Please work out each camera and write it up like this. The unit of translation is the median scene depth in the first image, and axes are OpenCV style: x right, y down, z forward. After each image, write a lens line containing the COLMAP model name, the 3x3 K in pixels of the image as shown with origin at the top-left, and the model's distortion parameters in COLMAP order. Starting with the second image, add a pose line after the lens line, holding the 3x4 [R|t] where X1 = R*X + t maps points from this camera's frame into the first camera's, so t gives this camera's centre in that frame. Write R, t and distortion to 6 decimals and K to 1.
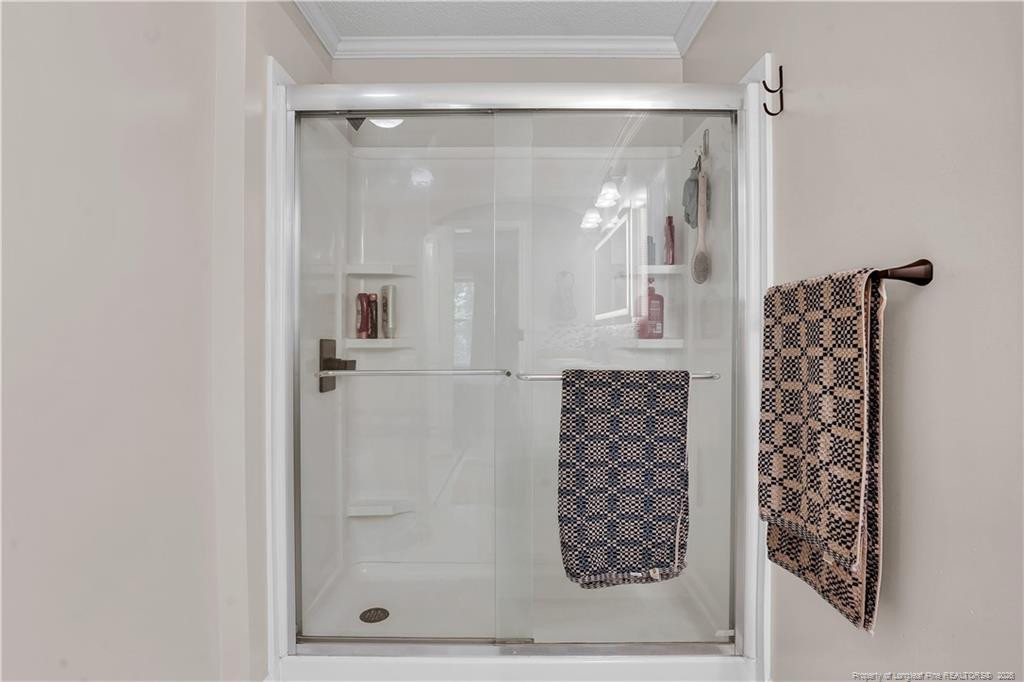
lens RADIAL K [[524.7, 0, 512.0], [0, 524.7, 341.0], [0, 0, 1]] dist [-0.065496, 0.032105]
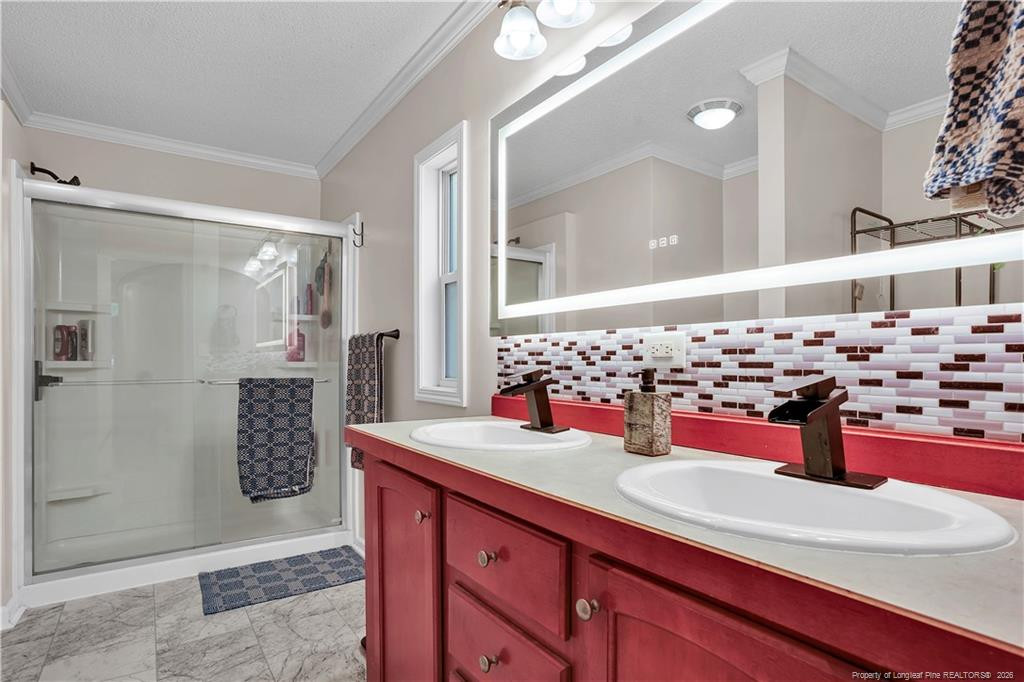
lens RADIAL K [[538.8, 0, 509.9], [0, 538.8, 363.4], [0, 0, 1]] dist [-0.053962, 0.029773]
pose [[0.821865, 0.000376, 0.569682, -0.163169], [0.004098, 0.999970, -0.006572, 0.019939], [-0.569668, 0.007736, 0.821839, -0.917942]]
